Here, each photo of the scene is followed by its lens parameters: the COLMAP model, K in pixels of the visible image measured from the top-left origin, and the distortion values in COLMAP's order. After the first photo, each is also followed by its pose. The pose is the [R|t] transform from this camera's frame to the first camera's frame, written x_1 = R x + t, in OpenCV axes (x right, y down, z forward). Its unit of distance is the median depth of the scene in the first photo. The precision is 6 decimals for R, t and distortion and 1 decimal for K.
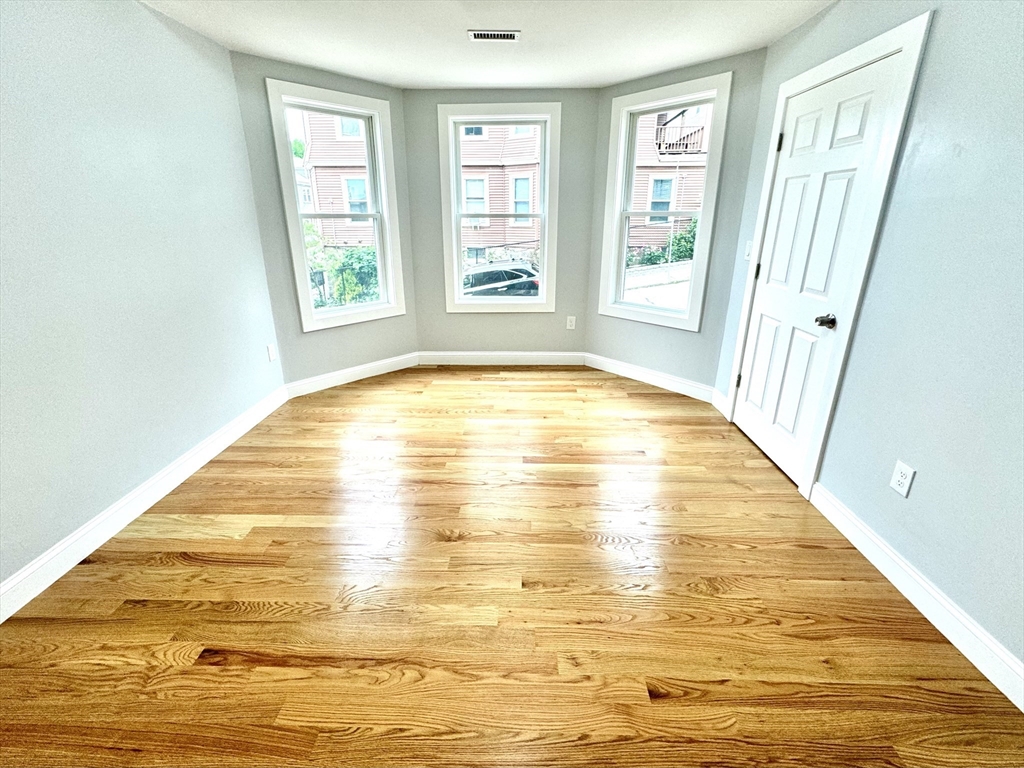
lens RADIAL K [[445.9, 0, 528.1], [0, 445.9, 378.3], [0, 0, 1]] dist [-0.000463, -0.000138]
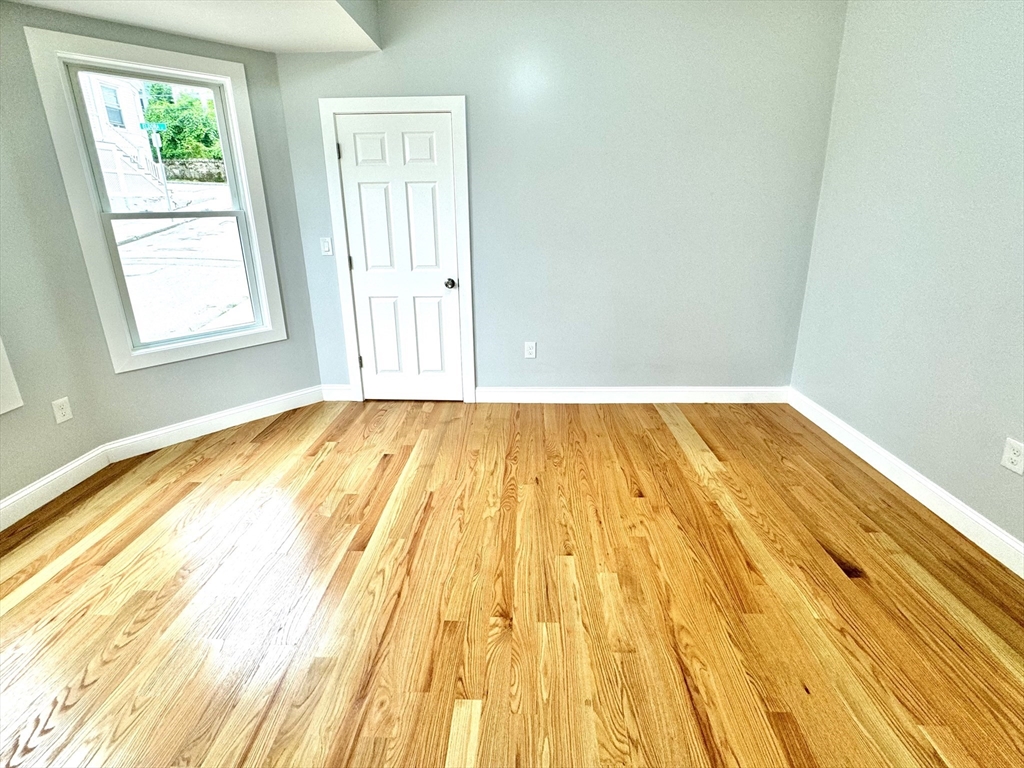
lens RADIAL K [[439.6, 0, 515.1], [0, 439.6, 336.9], [0, 0, 1]] dist [0.000412, 0.000562]
pose [[-0.004046, -0.285456, 0.958383, -0.913304], [0.356724, 0.894925, 0.268061, -0.343708], [-0.934201, 0.342963, 0.098208, 0.888453]]
